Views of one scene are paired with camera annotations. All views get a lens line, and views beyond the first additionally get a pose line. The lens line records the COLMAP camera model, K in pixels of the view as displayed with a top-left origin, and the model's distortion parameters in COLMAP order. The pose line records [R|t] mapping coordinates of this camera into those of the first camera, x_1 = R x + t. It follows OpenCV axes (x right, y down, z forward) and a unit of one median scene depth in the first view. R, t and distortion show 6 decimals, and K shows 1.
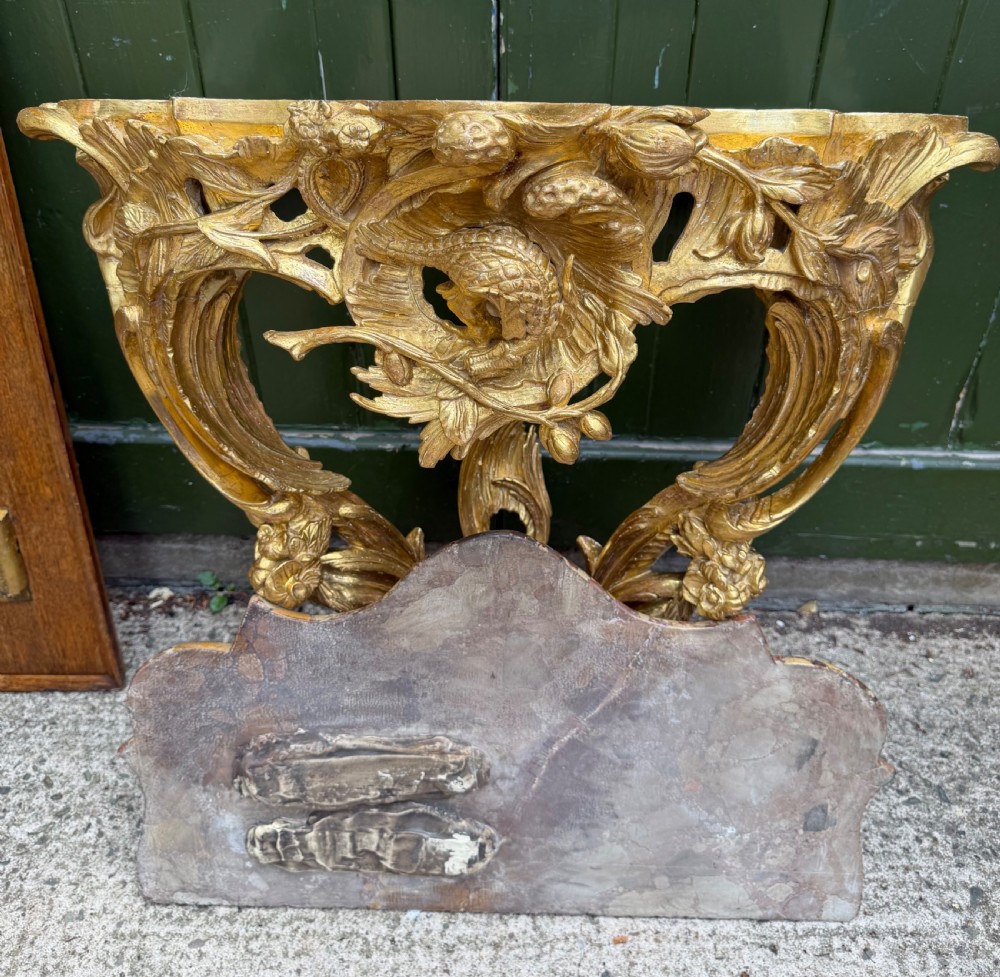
lens RADIAL K [[917.8, 0, 499.3], [0, 917.8, 404.6], [0, 0, 1]] dist [0.133077, -0.279167]
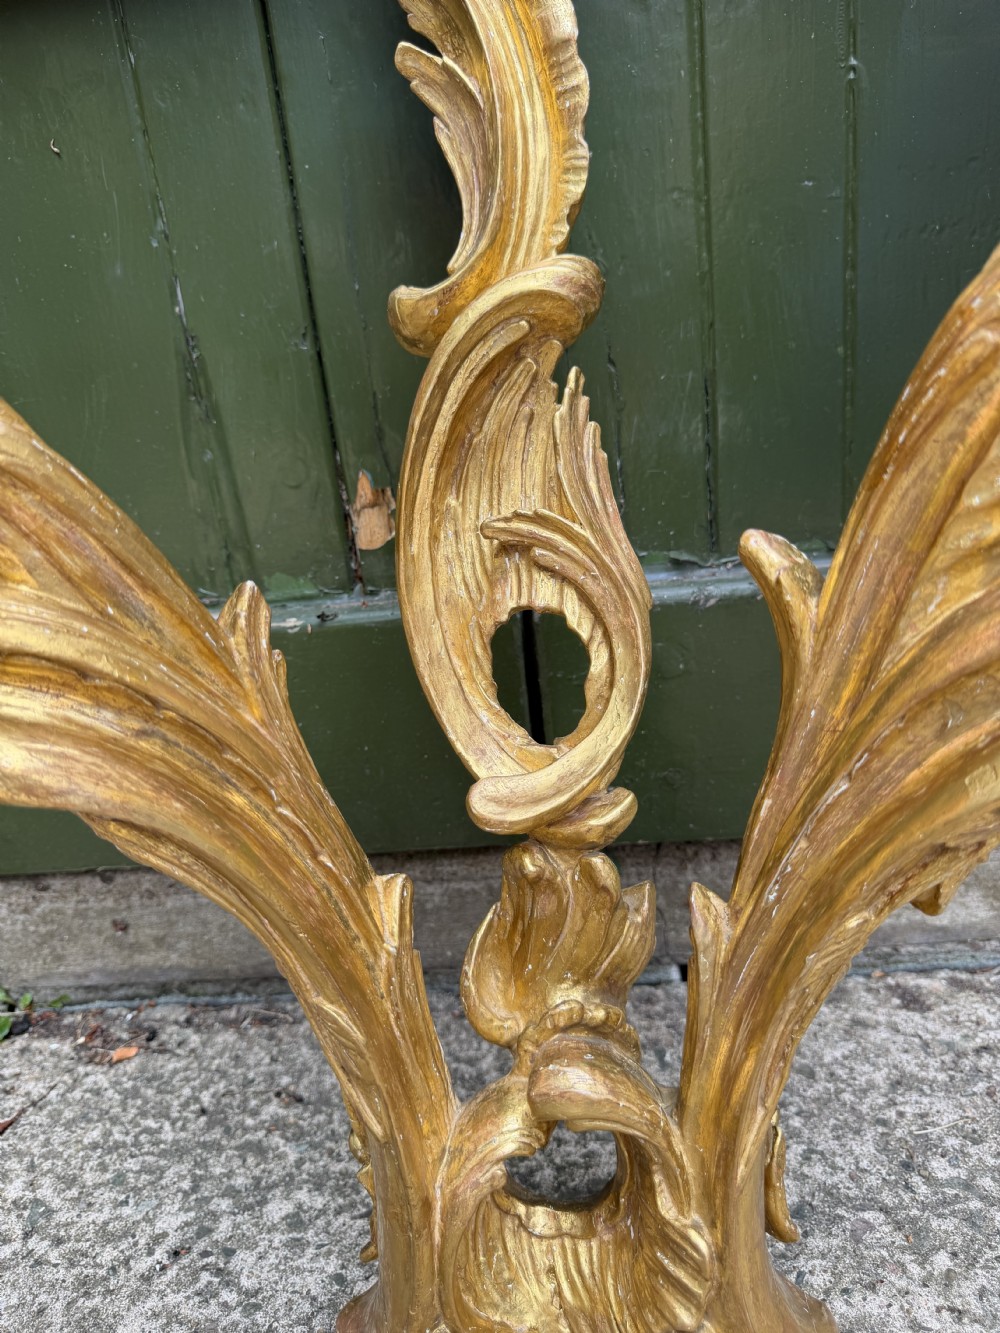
lens RADIAL K [[972.4, 0, 498.2], [0, 972.4, 673.4], [0, 0, 1]] dist [-0.004494, -0.005987]
pose [[0.992320, -0.095694, -0.078383, 0.037091], [0.071606, 0.961082, -0.266823, 0.389269], [0.100866, 0.259161, 0.960553, 1.003909]]
